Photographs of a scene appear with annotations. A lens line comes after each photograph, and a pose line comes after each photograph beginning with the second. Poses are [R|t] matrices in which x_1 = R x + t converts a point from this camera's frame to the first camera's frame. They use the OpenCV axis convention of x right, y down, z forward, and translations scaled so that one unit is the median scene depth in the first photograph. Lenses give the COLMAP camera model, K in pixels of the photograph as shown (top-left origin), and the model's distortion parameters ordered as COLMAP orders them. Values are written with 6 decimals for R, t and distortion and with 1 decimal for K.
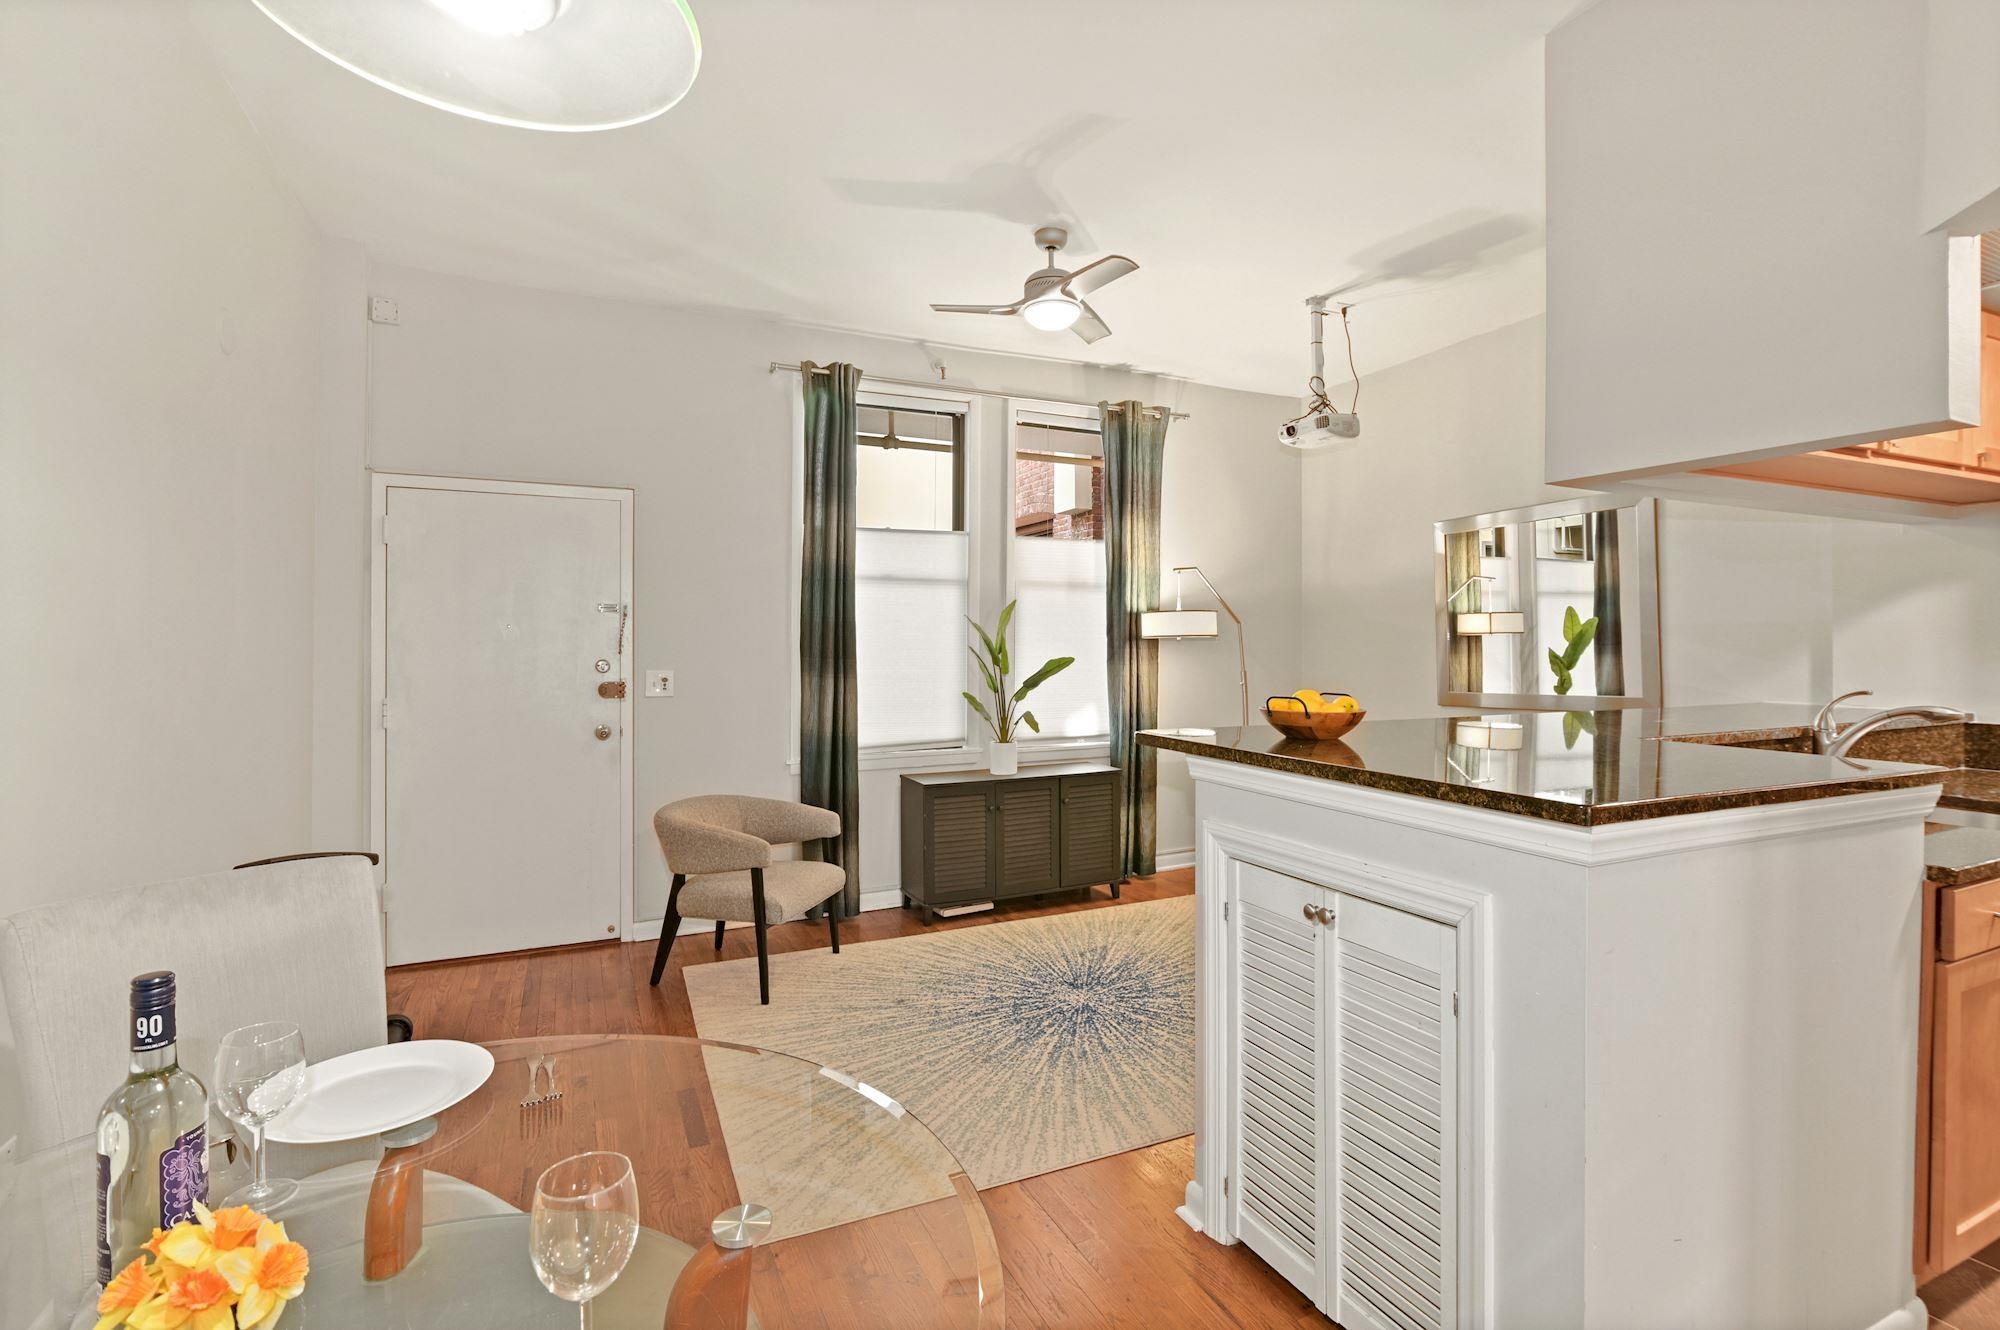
lens RADIAL K [[931.7, 0, 1011.4], [0, 931.7, 639.9], [0, 0, 1]] dist [-0.013187, -0.000550]
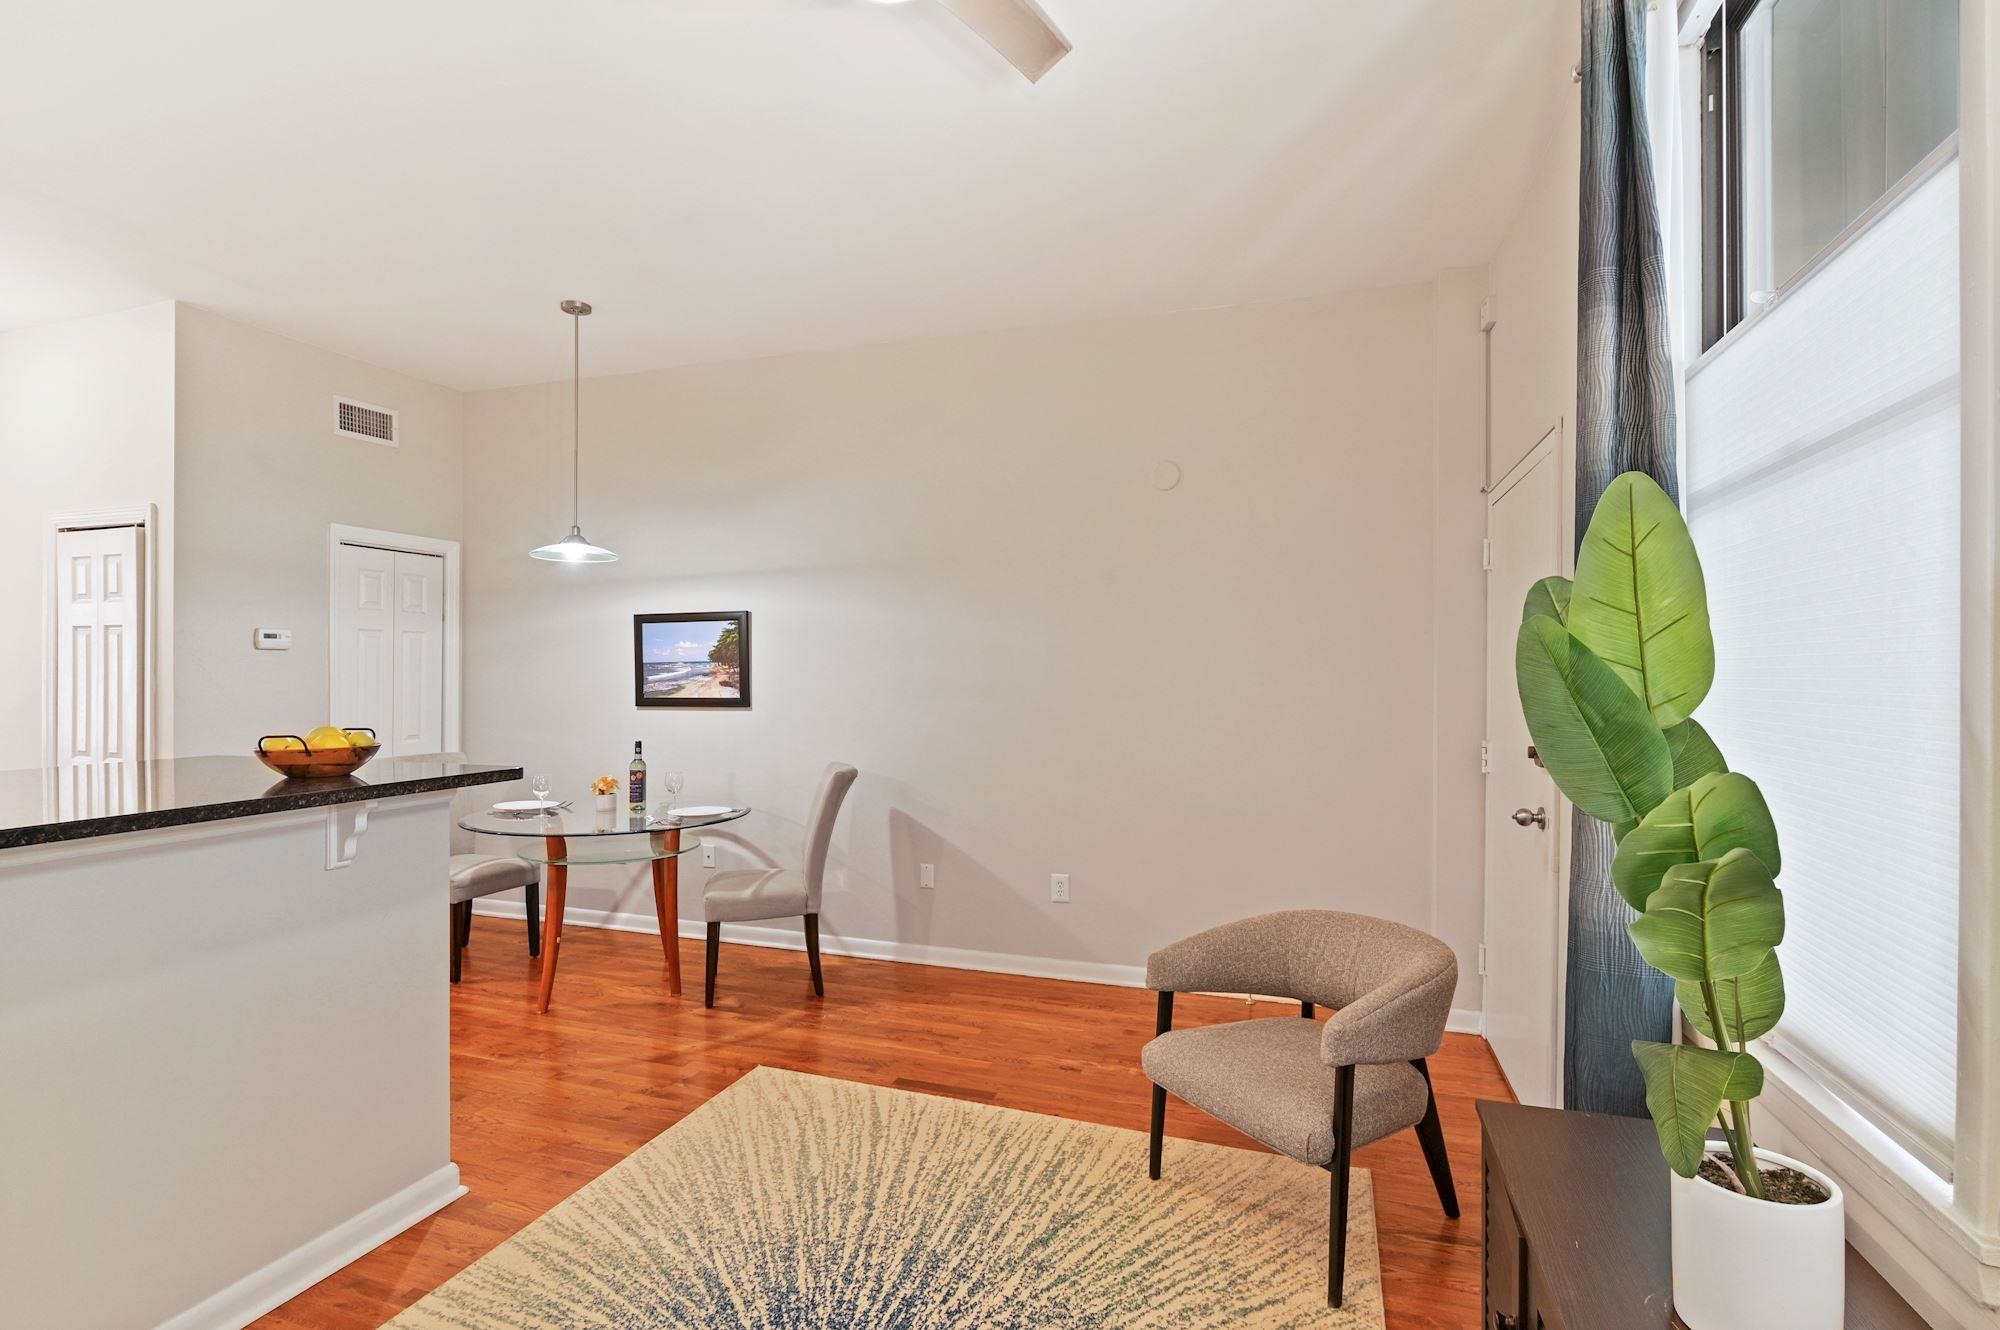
lens RADIAL K [[931.7, 0, 1000.2], [0, 931.7, 677.1], [0, 0, 1]] dist [-0.013187, -0.000550]
pose [[-0.692380, -0.001691, -0.721531, 0.289398], [0.001545, 0.999991, -0.003826, 0.003168], [0.721531, -0.003763, -0.692372, 1.199207]]
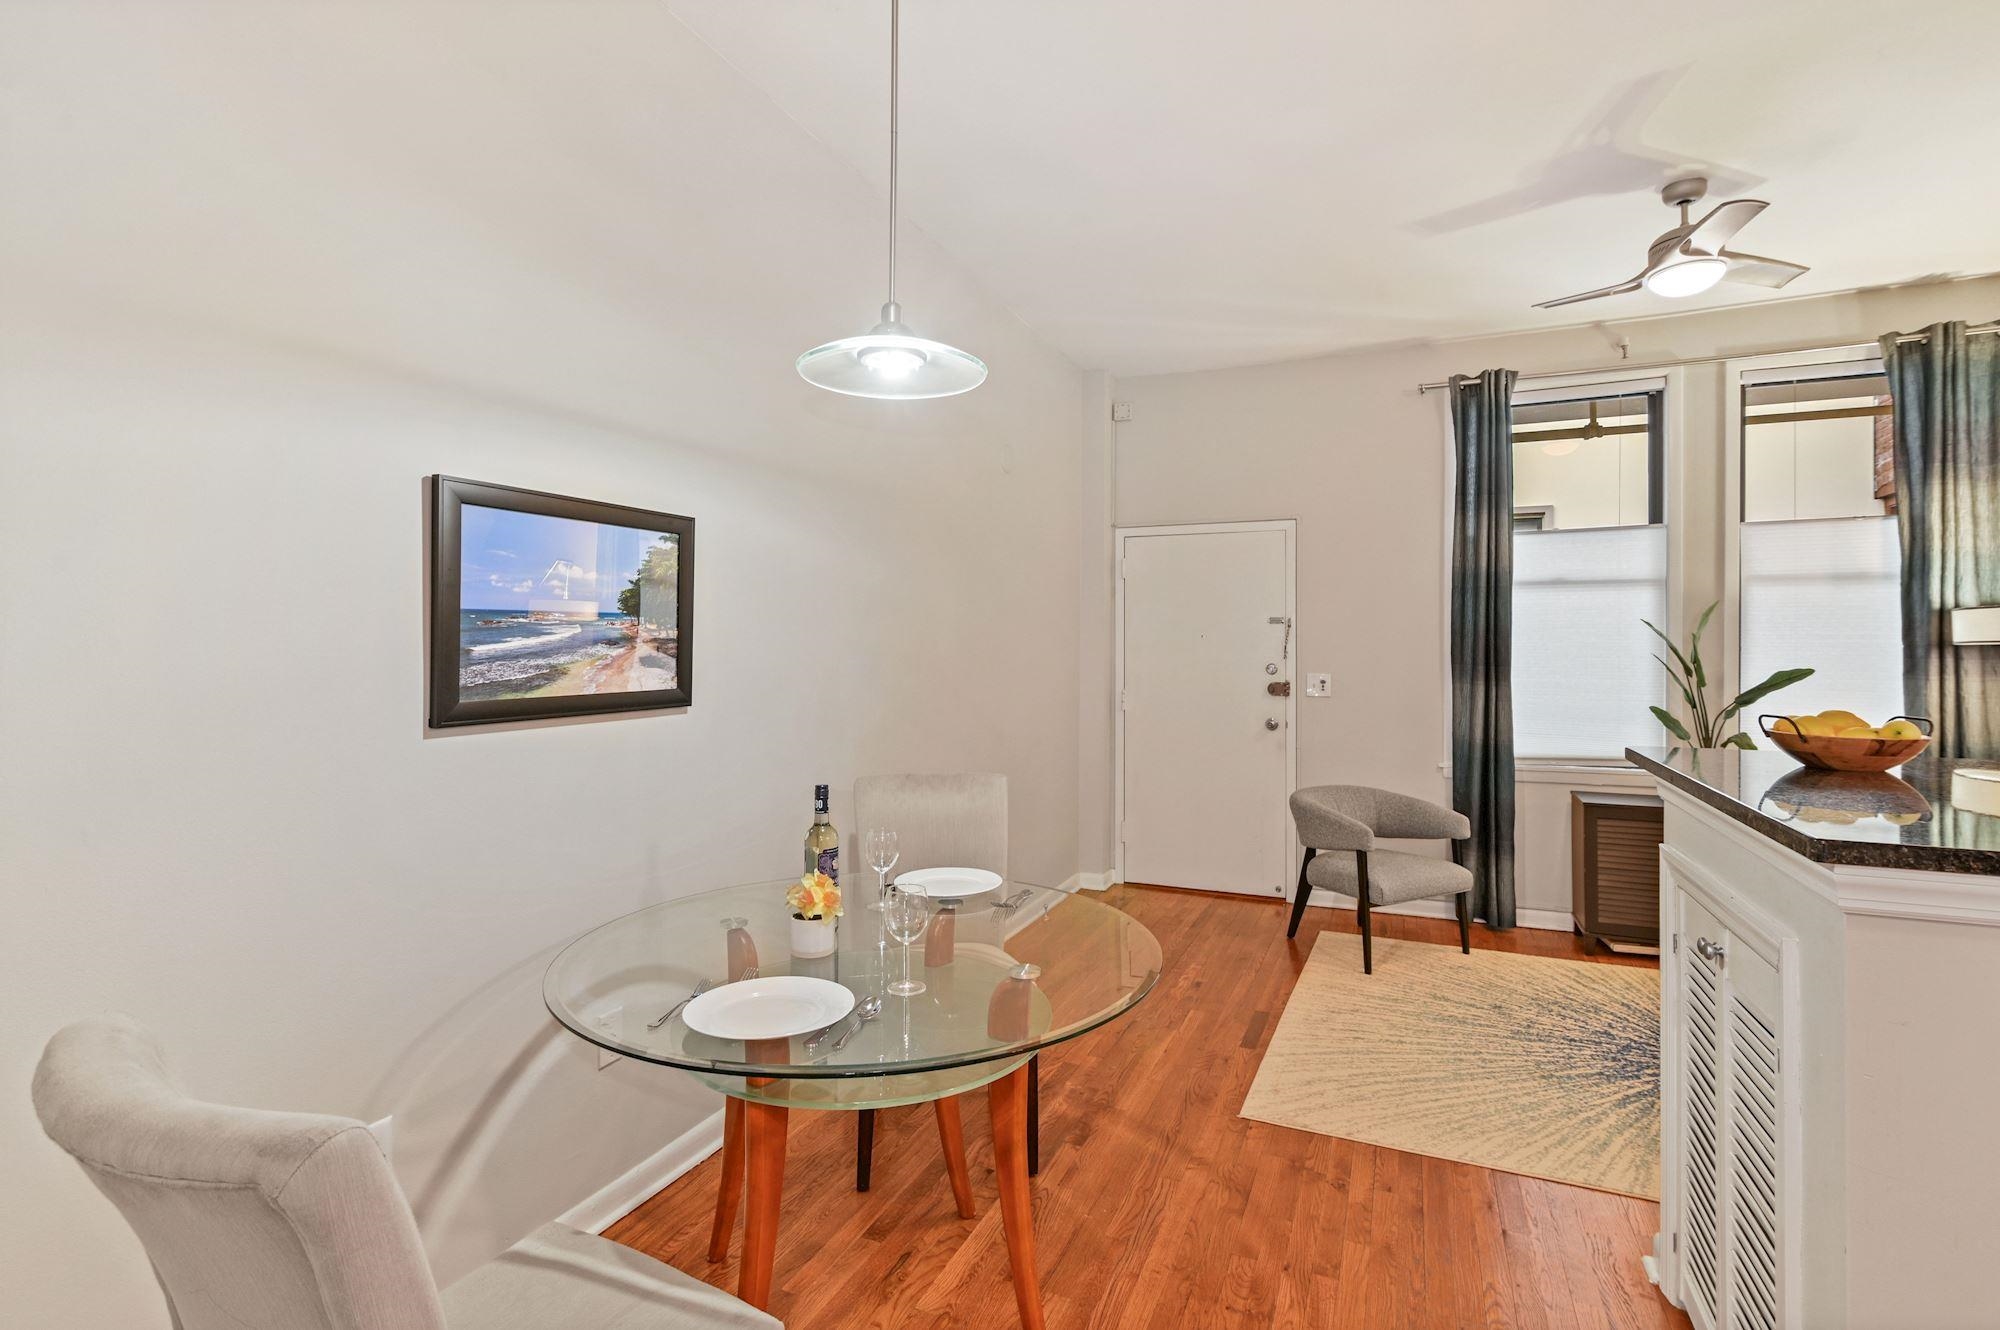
lens RADIAL K [[931.7, 0, 994.1], [0, 931.7, 642.2], [0, 0, 1]] dist [-0.013187, -0.000550]
pose [[0.648404, -0.004215, -0.761285, 0.249039], [0.001781, 0.999990, -0.004020, -0.002328], [0.761294, 0.001251, 0.648405, -0.055167]]
